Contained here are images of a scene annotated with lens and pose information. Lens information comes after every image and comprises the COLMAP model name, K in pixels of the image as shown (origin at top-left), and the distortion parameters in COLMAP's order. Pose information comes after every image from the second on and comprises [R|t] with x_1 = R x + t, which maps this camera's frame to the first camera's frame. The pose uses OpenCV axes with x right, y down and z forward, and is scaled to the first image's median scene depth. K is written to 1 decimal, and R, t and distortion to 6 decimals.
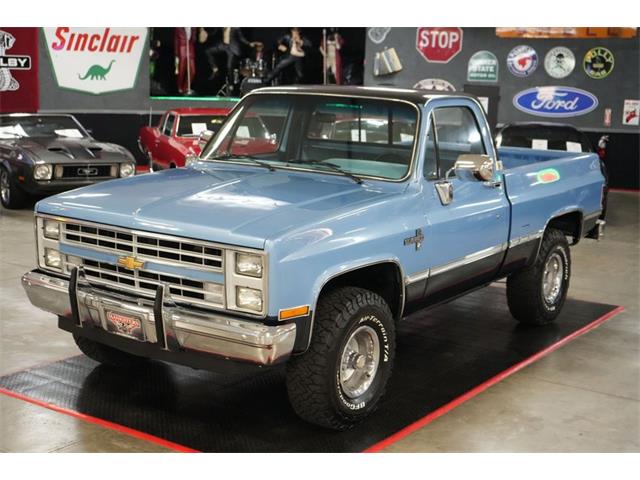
lens RADIAL K [[964.6, 0, 320.0], [0, 964.6, 240.0], [0, 0, 1]] dist [-0.013534, -0.019482]
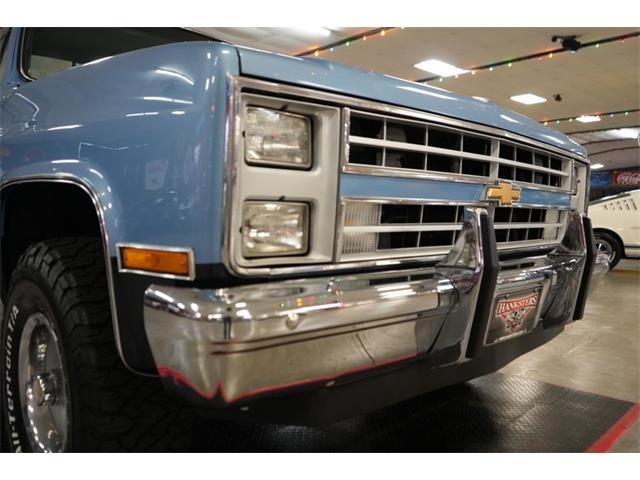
lens RADIAL K [[508.3, 0, 320.0], [0, 508.3, 240.0], [0, 0, 1]] dist [-0.009678, 0.005221]
pose [[0.181959, -0.079946, 0.980051, -0.376024], [0.164815, 0.985069, 0.049755, 0.014261], [-0.969395, 0.152474, 0.192418, 0.810515]]
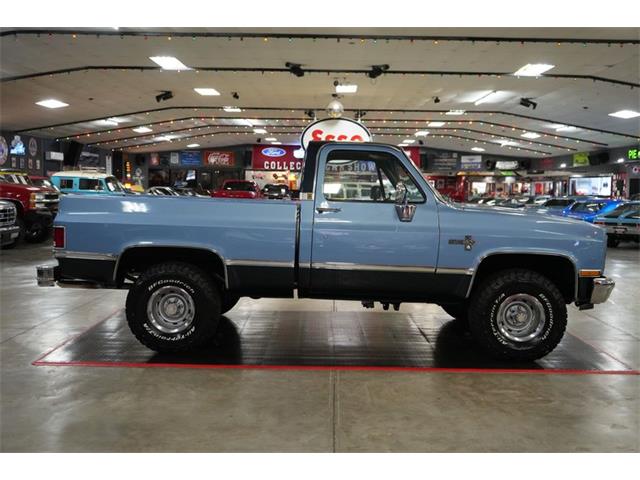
lens RADIAL K [[666.6, 0, 320.0], [0, 666.6, 240.0], [0, 0, 1]] dist [0.009774, 0.004192]
pose [[-0.568538, -0.100208, 0.816531, -0.733379], [0.103620, 0.975925, 0.191918, -0.216463], [-0.816105, 0.193722, -0.544467, 1.603766]]
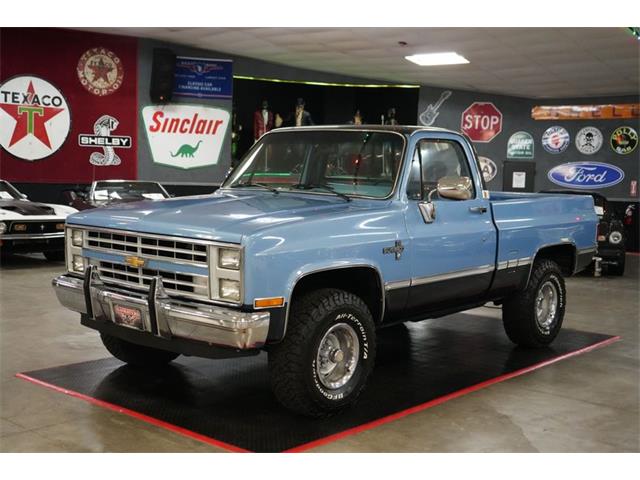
lens RADIAL K [[836.5, 0, 320.0], [0, 836.5, 240.0], [0, 0, 1]] dist [-0.008028, -0.002546]
pose [[0.995062, 0.007158, -0.099001, 0.091488], [-0.016016, 0.995906, -0.088965, 0.063862], [0.097958, 0.090111, 0.991102, 0.032008]]
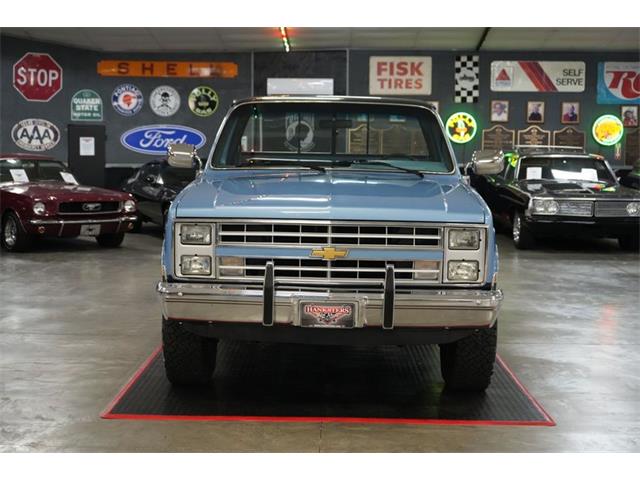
lens RADIAL K [[1026.4, 0, 320.0], [0, 1026.4, 240.0], [0, 0, 1]] dist [-0.017533, 0.001528]
pose [[0.826647, -0.069779, 0.558378, -0.625593], [0.105545, 0.993898, -0.032048, 0.033630], [-0.552735, 0.085426, 0.828967, 0.081897]]
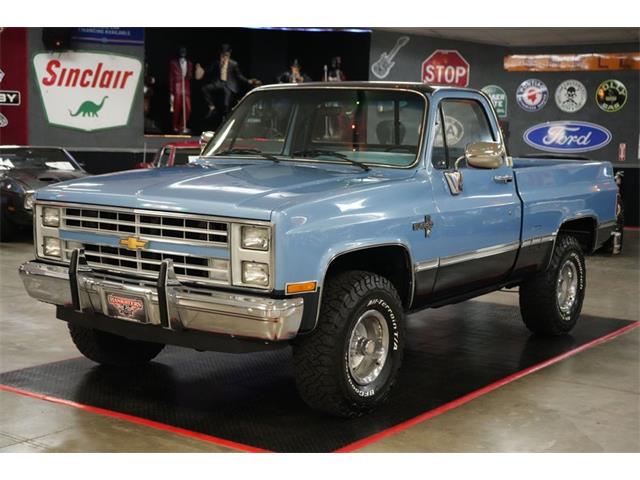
lens RADIAL K [[1026.4, 0, 320.0], [0, 1026.4, 240.0], [0, 0, 1]] dist [-0.017533, 0.001528]
pose [[0.999989, -0.004700, 0.000031, -0.005635], [0.004692, 0.997780, -0.066436, 0.069779], [0.000281, 0.066436, 0.997791, -0.027506]]
